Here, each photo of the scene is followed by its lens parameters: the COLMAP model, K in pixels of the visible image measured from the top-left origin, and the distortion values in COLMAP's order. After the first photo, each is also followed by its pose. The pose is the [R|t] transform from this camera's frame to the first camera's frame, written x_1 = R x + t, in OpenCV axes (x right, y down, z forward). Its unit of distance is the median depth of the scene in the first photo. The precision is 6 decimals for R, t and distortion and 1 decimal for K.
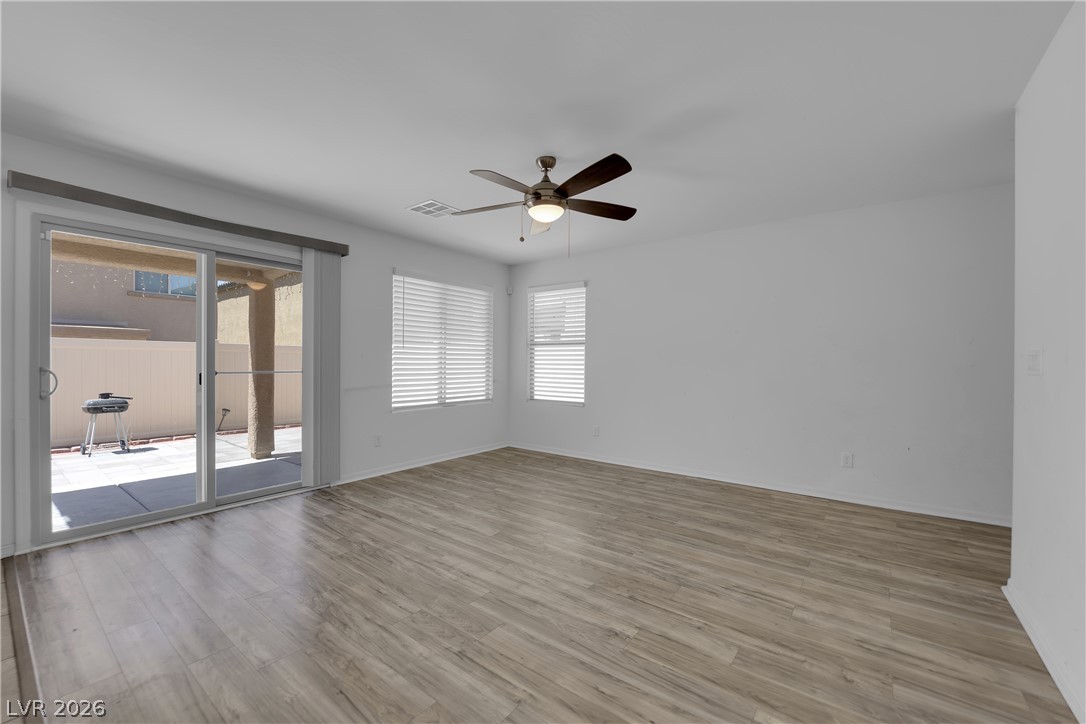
lens RADIAL K [[438.4, 0, 539.1], [0, 438.4, 363.4], [0, 0, 1]] dist [-0.005808, -0.006836]
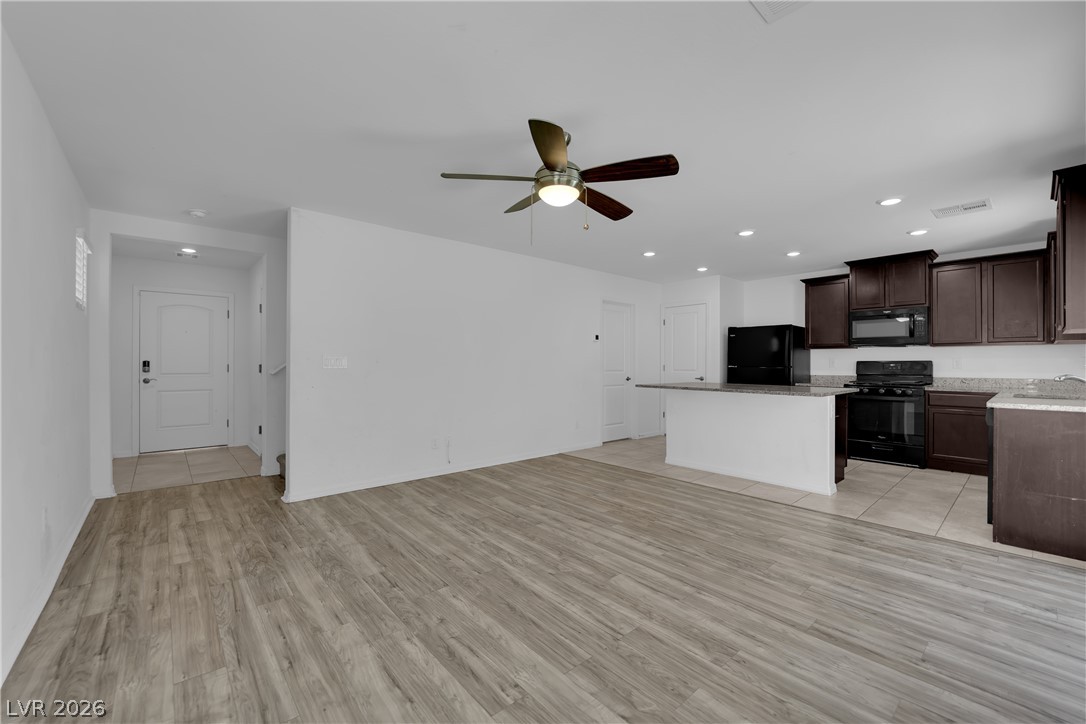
lens RADIAL K [[438.4, 0, 539.1], [0, 438.4, 363.4], [0, 0, 1]] dist [-0.005808, -0.006836]
pose [[-0.979393, -0.009231, 0.201752, -0.114618], [-0.008654, 0.999956, 0.003741, -0.007984], [-0.201778, 0.001918, -0.979429, 1.701873]]
